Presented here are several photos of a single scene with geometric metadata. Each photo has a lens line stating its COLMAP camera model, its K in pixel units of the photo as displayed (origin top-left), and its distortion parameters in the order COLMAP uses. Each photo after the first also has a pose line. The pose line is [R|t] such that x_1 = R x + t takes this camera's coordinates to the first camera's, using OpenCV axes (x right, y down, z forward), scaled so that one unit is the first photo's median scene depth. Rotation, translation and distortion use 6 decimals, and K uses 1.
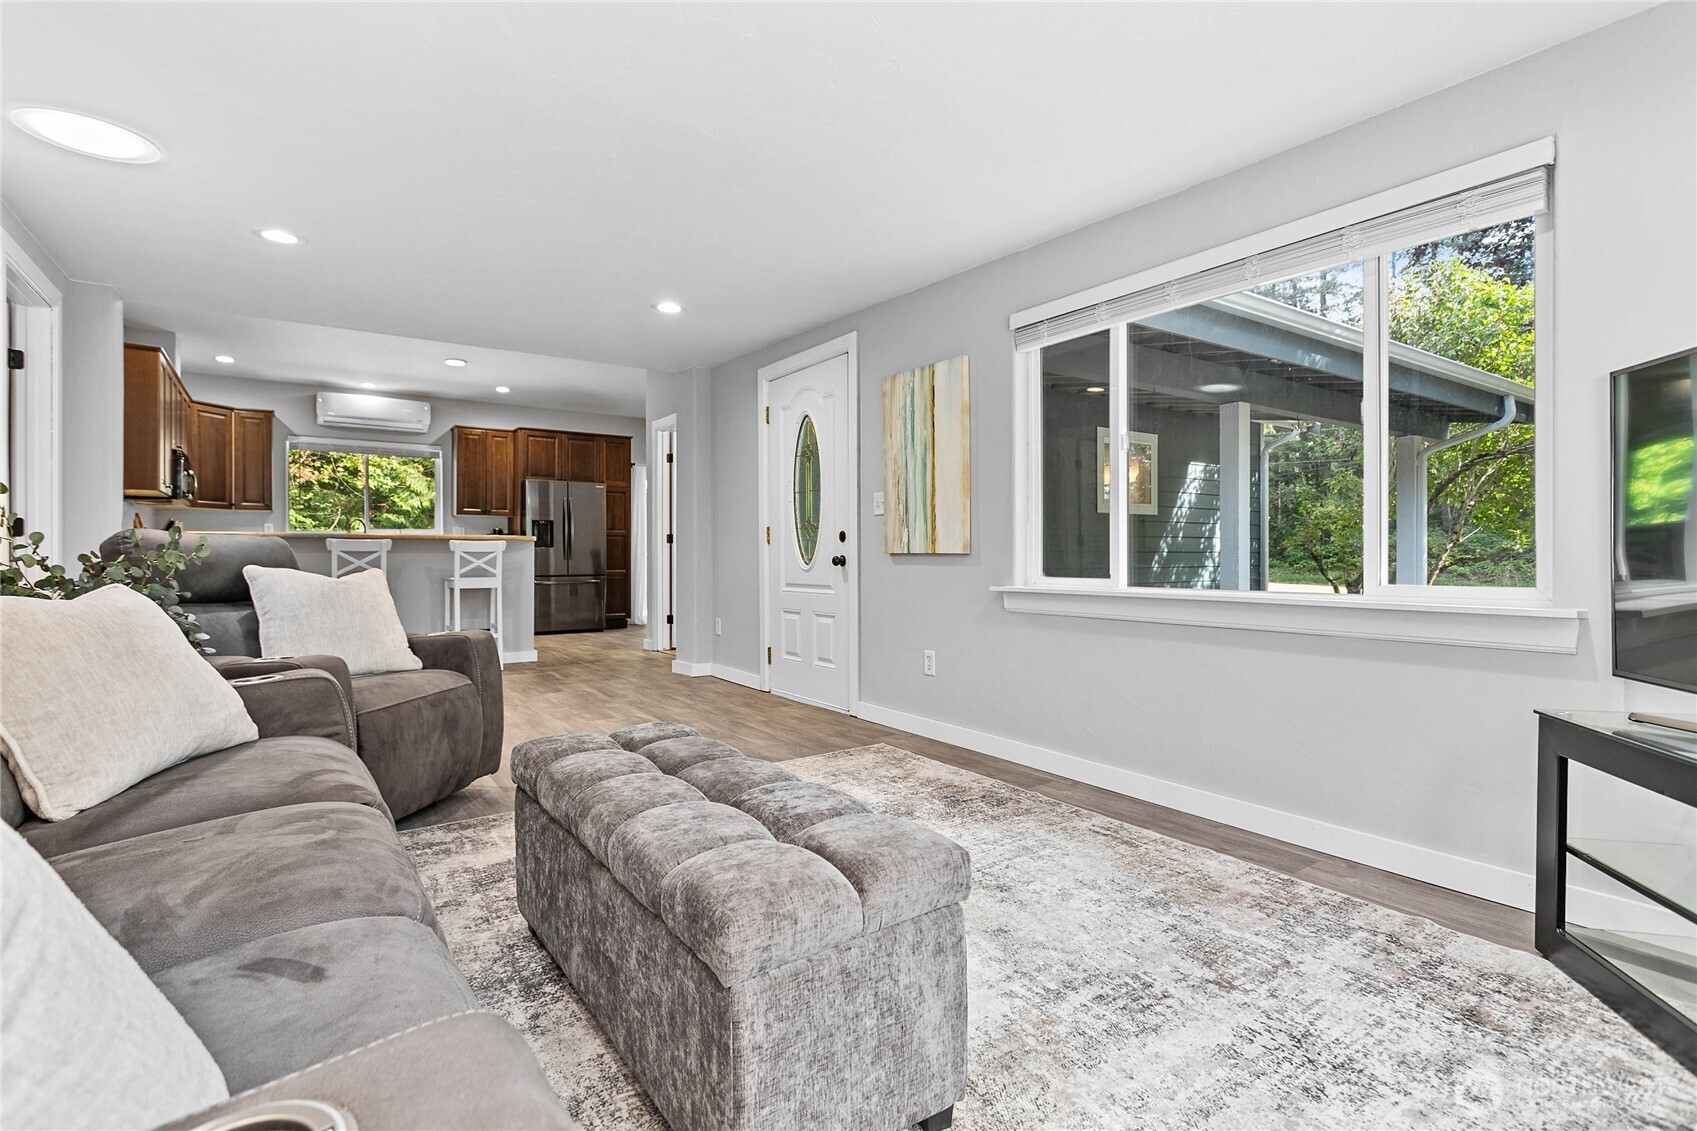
lens RADIAL K [[803.8, 0, 856.5], [0, 803.8, 555.6], [0, 0, 1]] dist [0.000217, -0.000829]
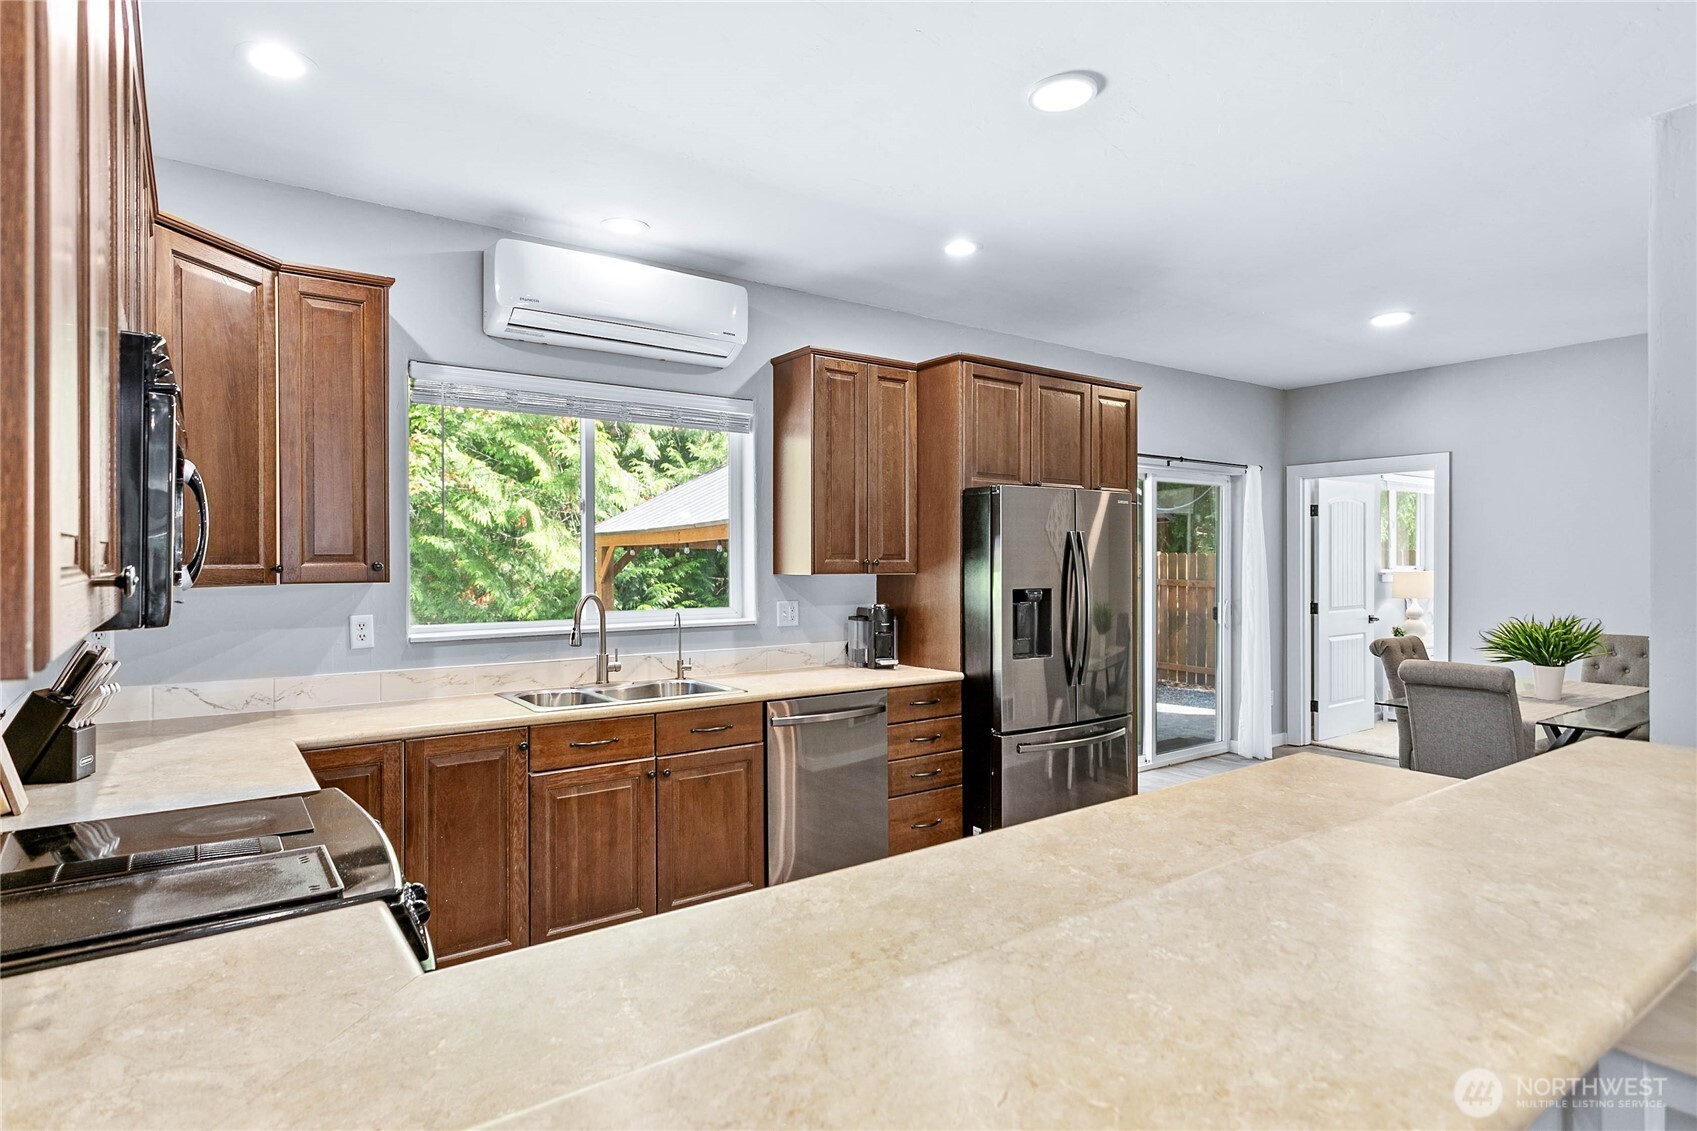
lens RADIAL K [[911.1, 0, 851.1], [0, 911.1, 564.1], [0, 0, 1]] dist [0.012843, -0.002067]
pose [[0.999951, -0.001682, 0.009788, -0.516612], [0.001640, 0.999989, 0.004361, -0.062369], [-0.009795, -0.004344, 0.999943, 0.595211]]
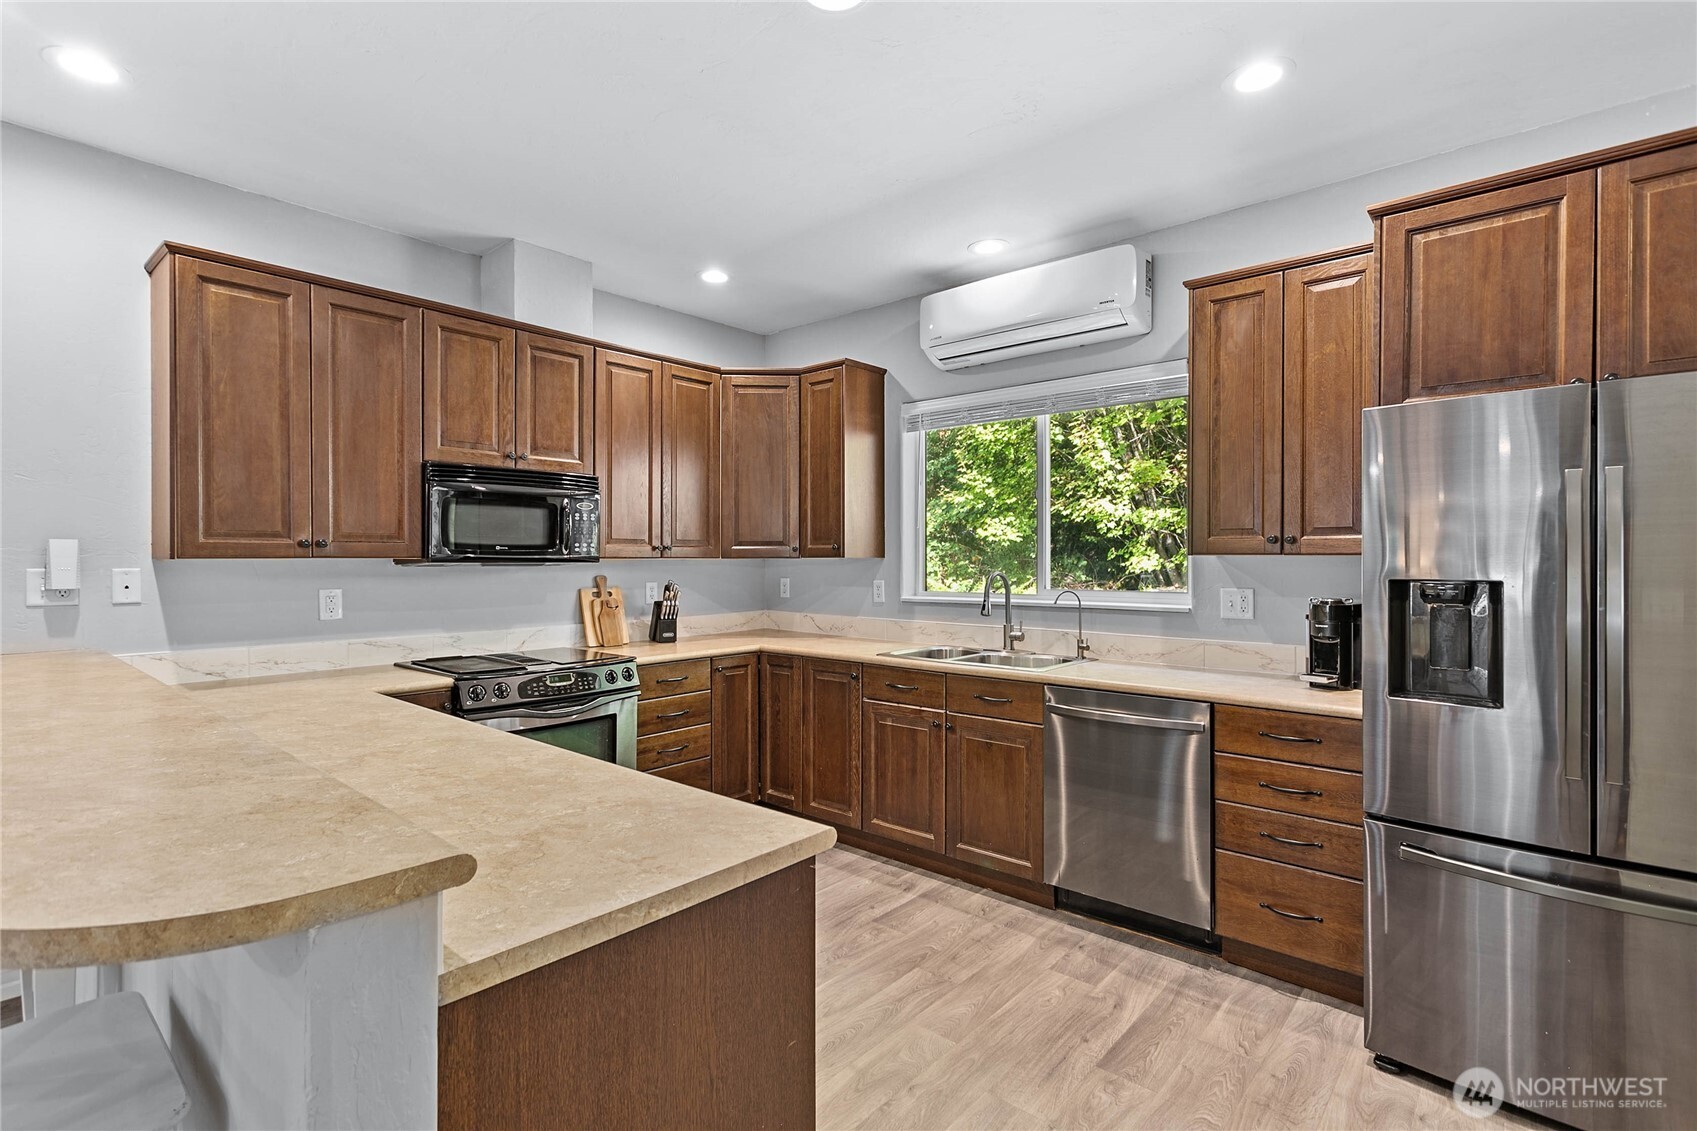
lens RADIAL K [[803.8, 0, 860.6], [0, 803.8, 576.8], [0, 0, 1]] dist [0.000217, -0.000829]
pose [[0.240252, 0.023317, -0.970431, -0.227288], [0.001611, 0.999701, 0.024419, -0.054284], [0.970709, -0.007430, 0.240142, 0.847484]]
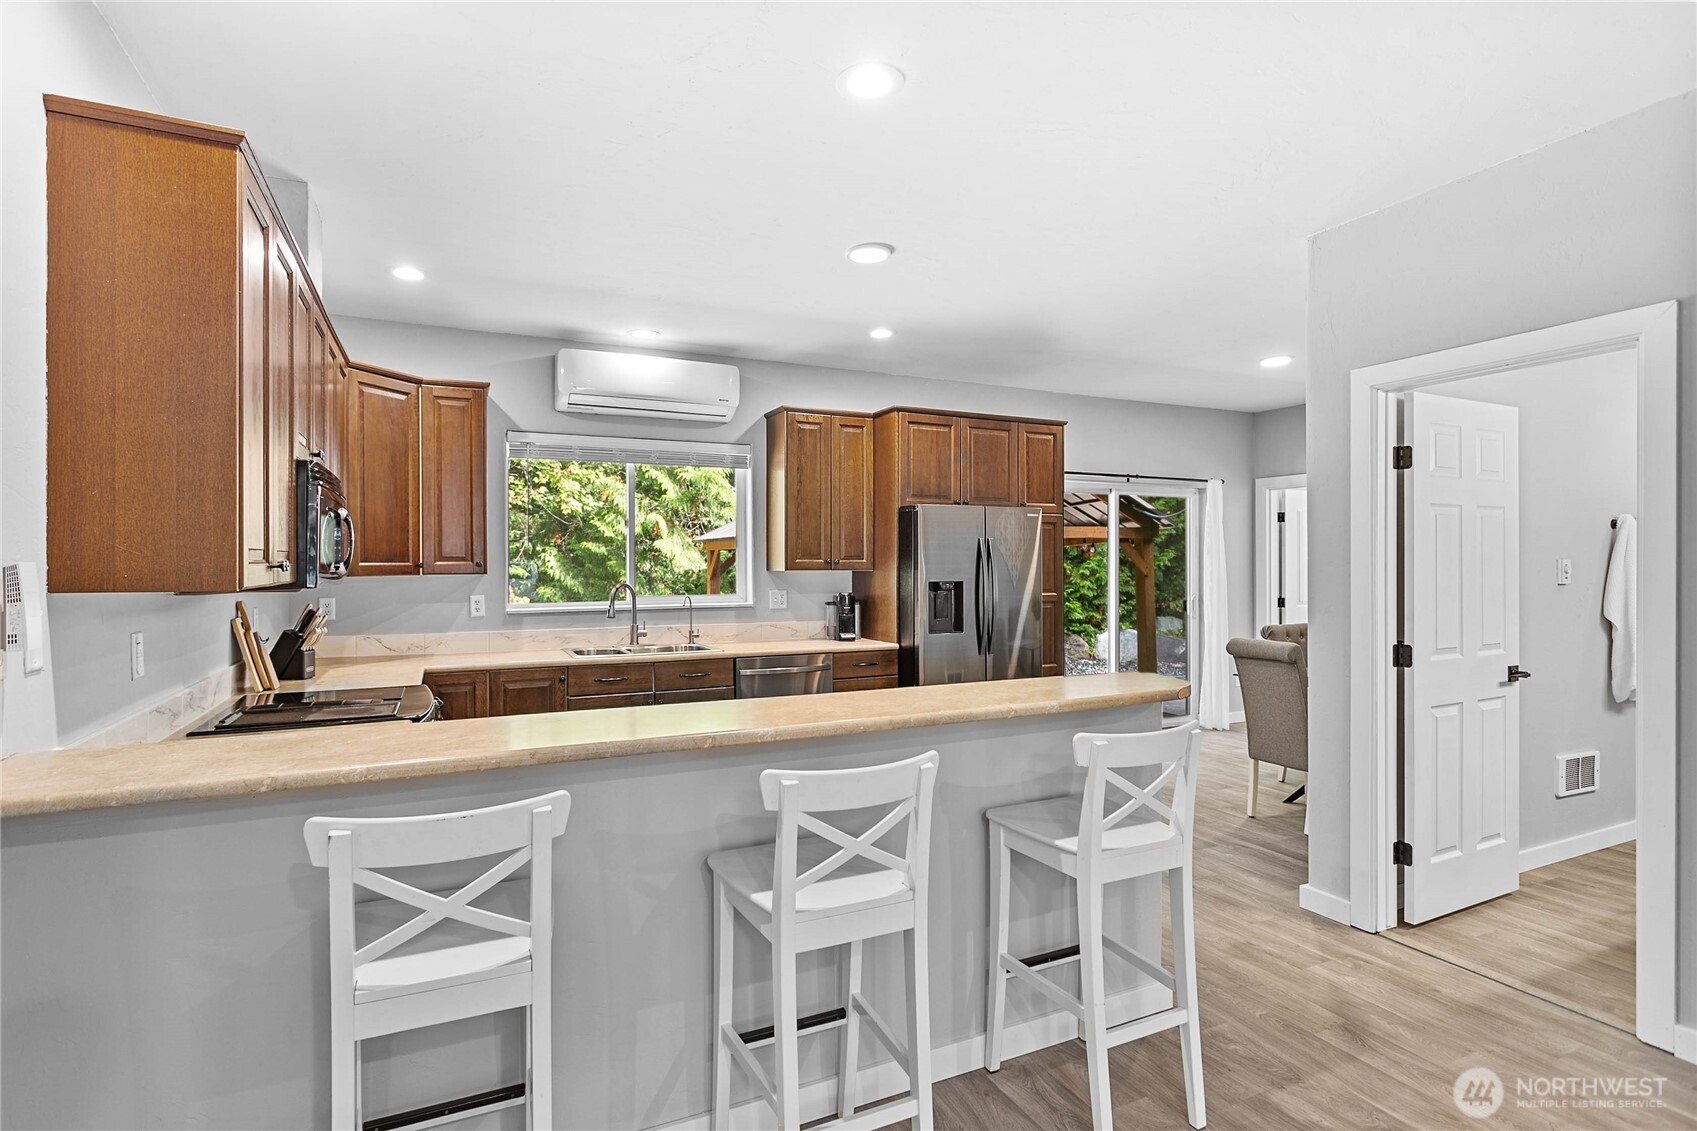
lens RADIAL K [[849.3, 0, 846.2], [0, 849.3, 566.1], [0, 0, 1]] dist [0.000368, 0.001260]
pose [[0.985169, -0.001637, -0.171579, -0.384001], [0.002426, 0.999987, 0.004387, -0.060715], [0.171570, -0.004738, 0.985161, 0.473682]]
